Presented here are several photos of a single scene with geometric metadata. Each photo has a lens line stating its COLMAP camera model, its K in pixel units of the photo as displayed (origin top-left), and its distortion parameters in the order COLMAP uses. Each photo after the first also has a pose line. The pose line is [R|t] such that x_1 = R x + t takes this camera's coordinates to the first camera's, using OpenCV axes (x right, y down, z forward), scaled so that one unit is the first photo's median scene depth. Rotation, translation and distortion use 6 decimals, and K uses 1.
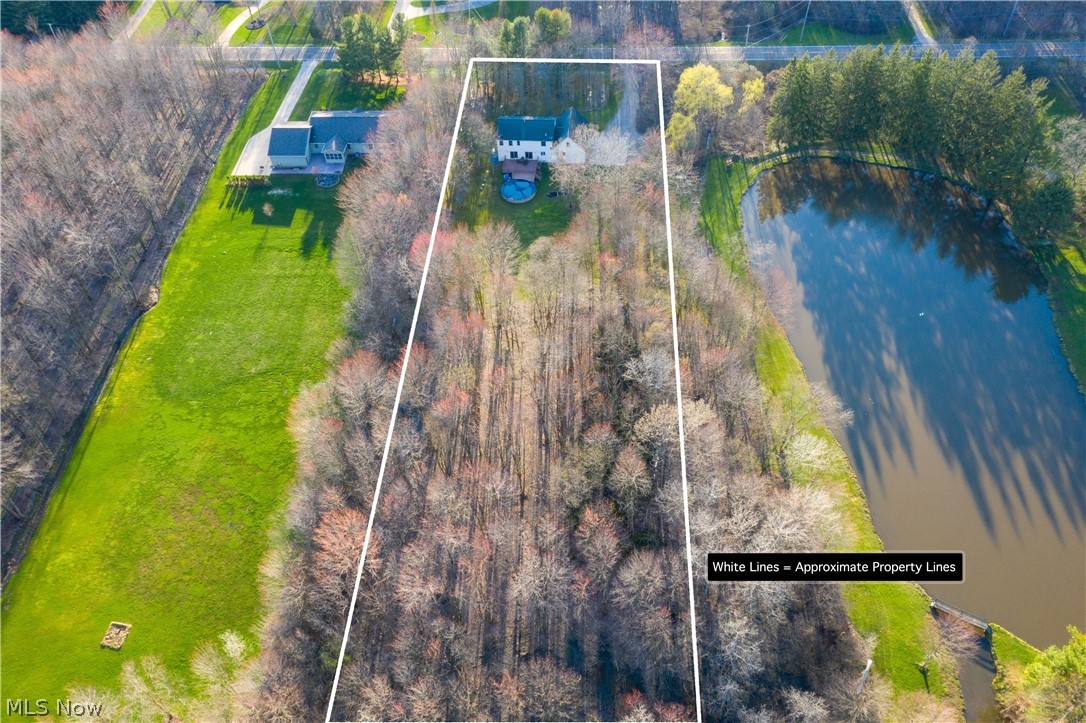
lens RADIAL K [[801.5, 0, 543.0], [0, 801.5, 361.5], [0, 0, 1]] dist [-0.002228, -0.030919]
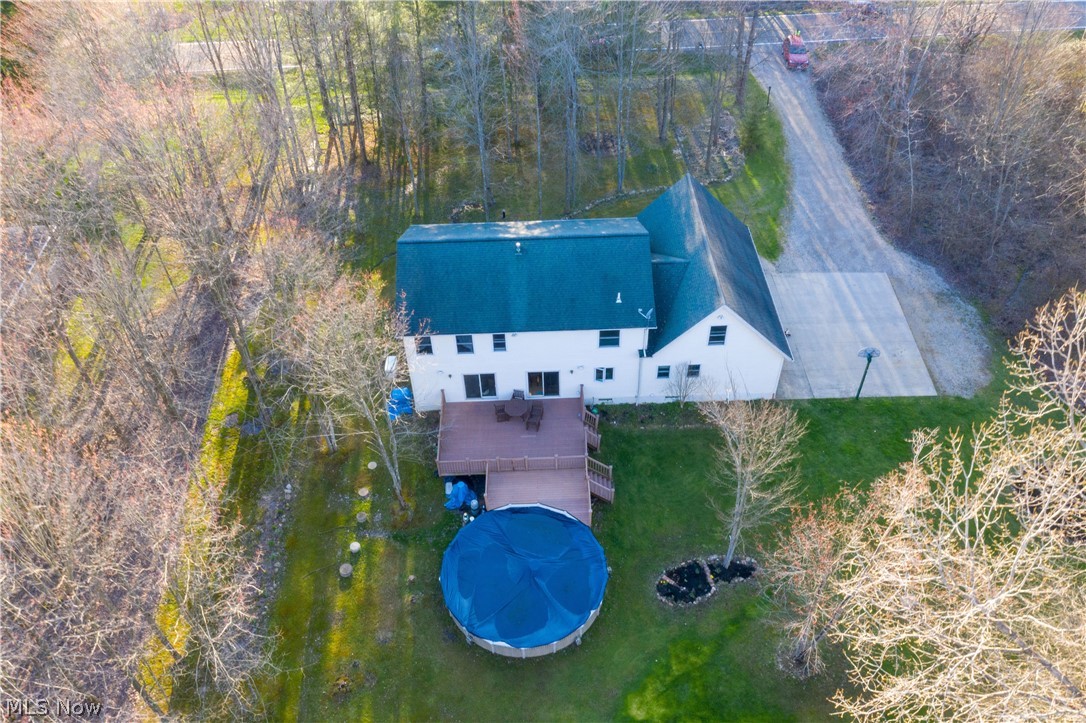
lens RADIAL K [[801.5, 0, 543.0], [0, 801.5, 361.5], [0, 0, 1]] dist [-0.002228, -0.030919]
pose [[0.991602, -0.078501, 0.102778, -0.042102], [0.087384, 0.992542, -0.084991, -0.245573], [-0.095340, 0.093258, 0.991067, 0.768967]]
